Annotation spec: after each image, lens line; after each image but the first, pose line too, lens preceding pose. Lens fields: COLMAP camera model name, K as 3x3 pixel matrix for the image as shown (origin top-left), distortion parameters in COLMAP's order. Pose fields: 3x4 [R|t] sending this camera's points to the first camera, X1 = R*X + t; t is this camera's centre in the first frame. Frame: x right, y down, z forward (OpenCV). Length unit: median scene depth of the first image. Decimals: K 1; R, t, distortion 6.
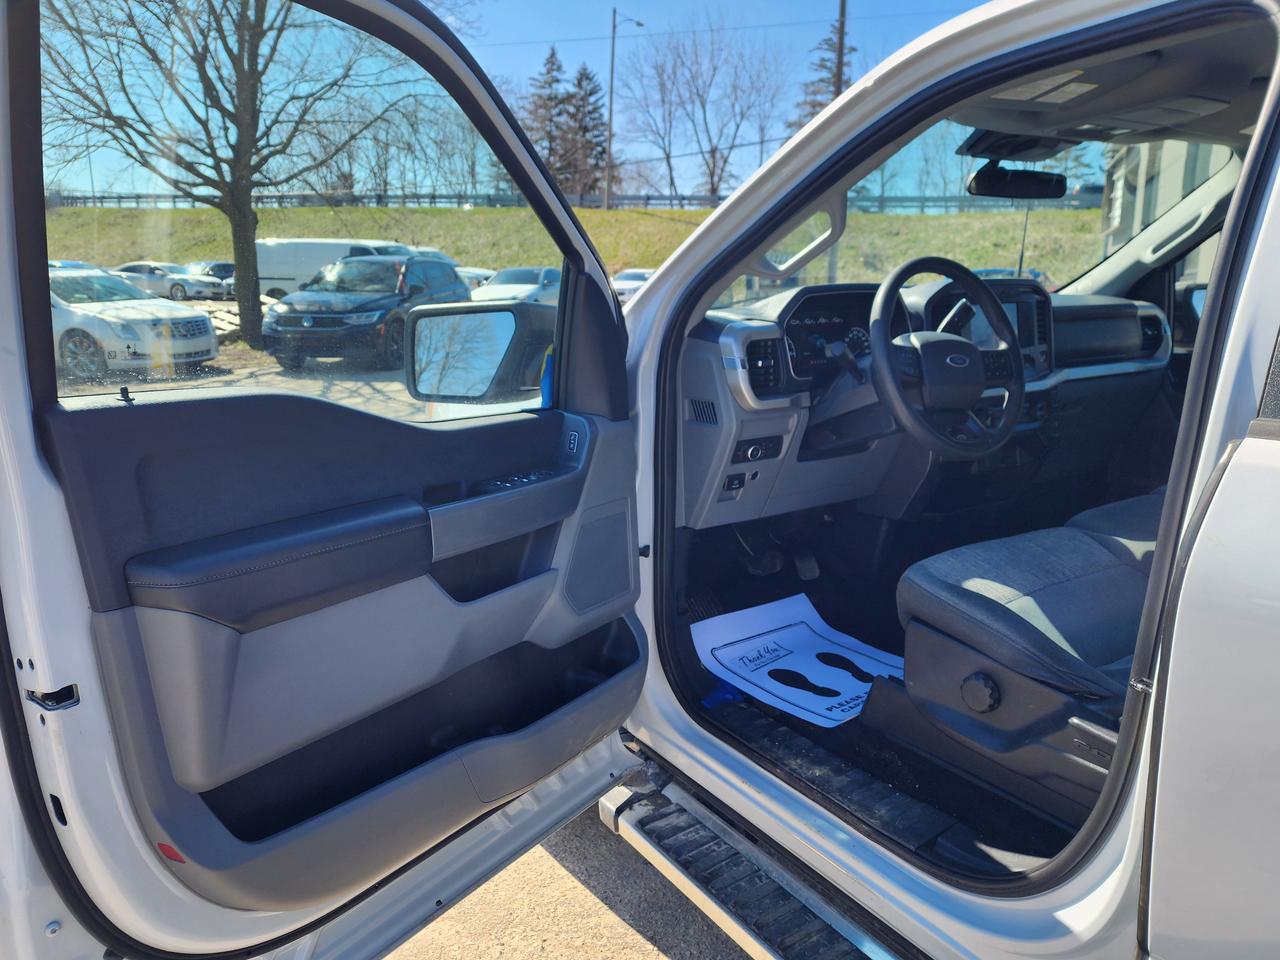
lens RADIAL K [[935.4, 0, 640.0], [0, 935.4, 480.0], [0, 0, 1]] dist [0.011961, 0.001946]
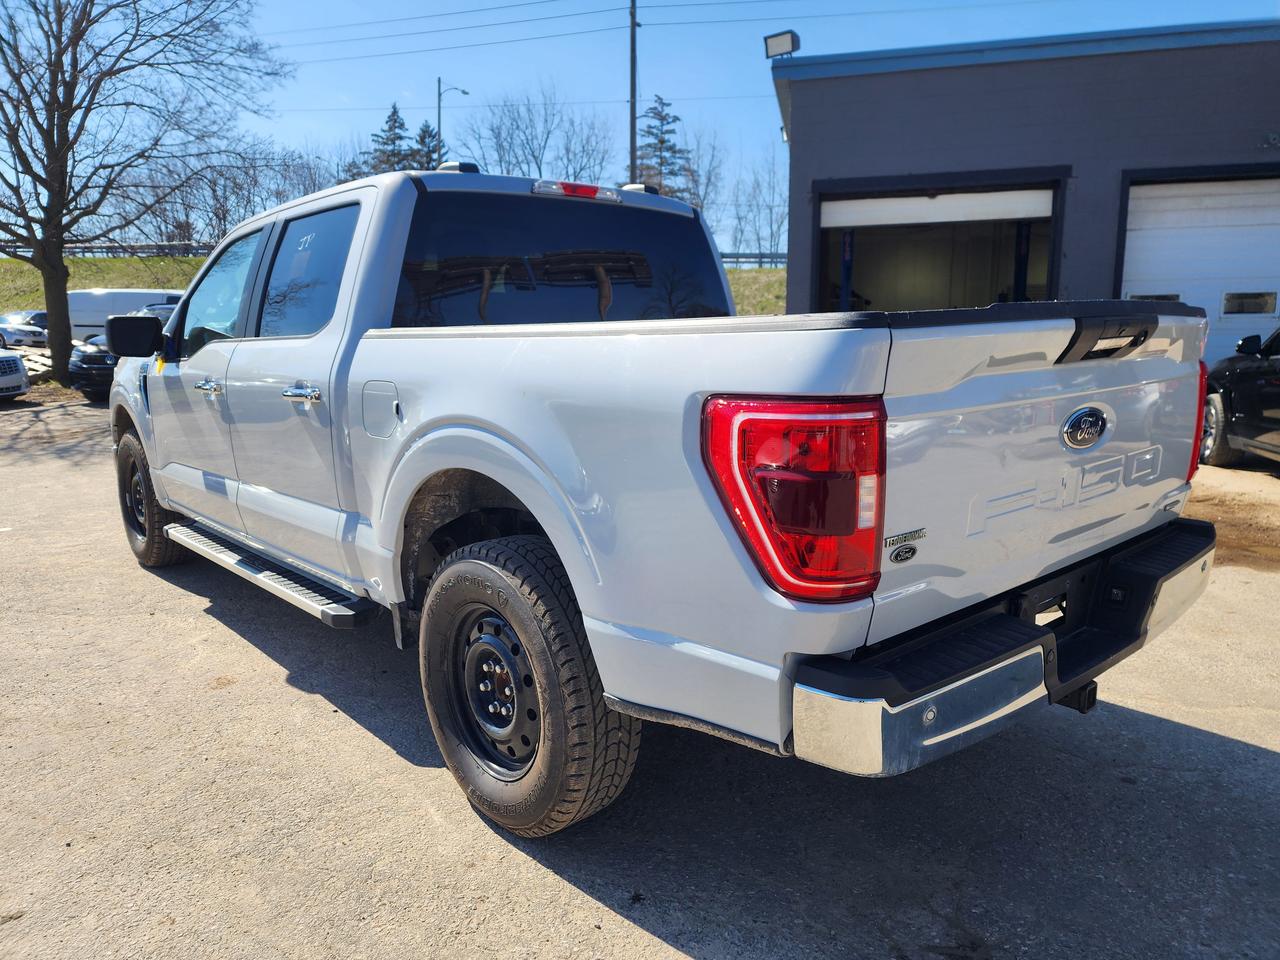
lens RADIAL K [[922.3, 0, 640.0], [0, 922.3, 480.0], [0, 0, 1]] dist [0.017755, -0.003255]
pose [[0.988319, -0.028900, 0.149634, 0.079151], [0.036326, 0.998228, -0.047139, 0.039363], [-0.148006, 0.052024, 0.987617, -0.154593]]
